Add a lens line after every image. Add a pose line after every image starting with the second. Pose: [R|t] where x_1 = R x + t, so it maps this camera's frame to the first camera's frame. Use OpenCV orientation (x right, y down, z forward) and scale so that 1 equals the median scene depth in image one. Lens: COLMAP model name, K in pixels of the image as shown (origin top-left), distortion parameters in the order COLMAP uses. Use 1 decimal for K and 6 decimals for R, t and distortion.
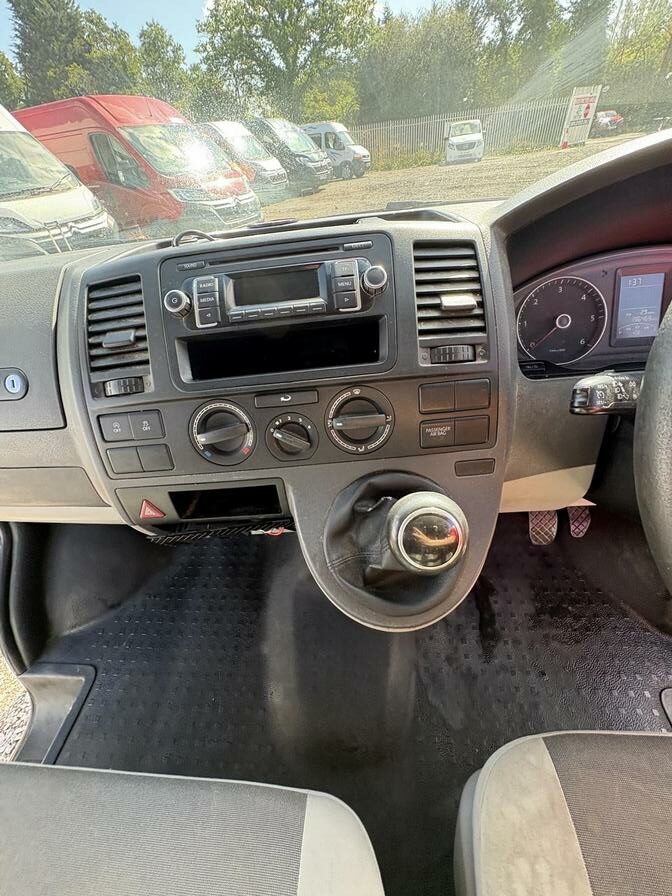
lens RADIAL K [[359.2, 0, 338.5], [0, 359.2, 445.9], [0, 0, 1]] dist [-0.001092, 0.000875]
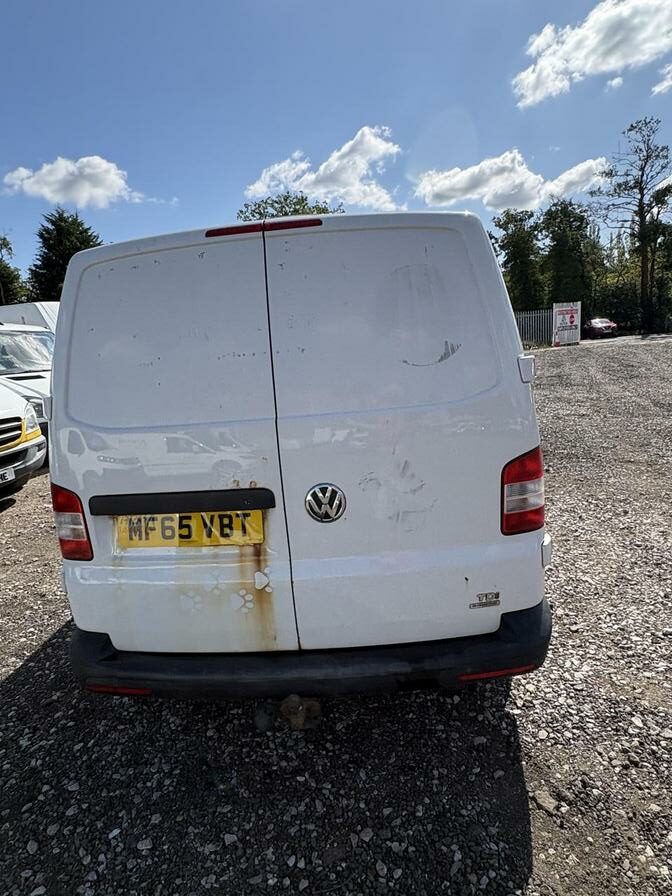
lens RADIAL K [[531.0, 0, 337.6], [0, 531.0, 449.8], [0, 0, 1]] dist [0.014151, -0.008316]
pose [[0.999887, 0.009233, 0.011840, -0.014603], [-0.002444, 0.878128, -0.478419, 0.117208], [-0.014814, 0.478336, 0.878052, -0.136928]]
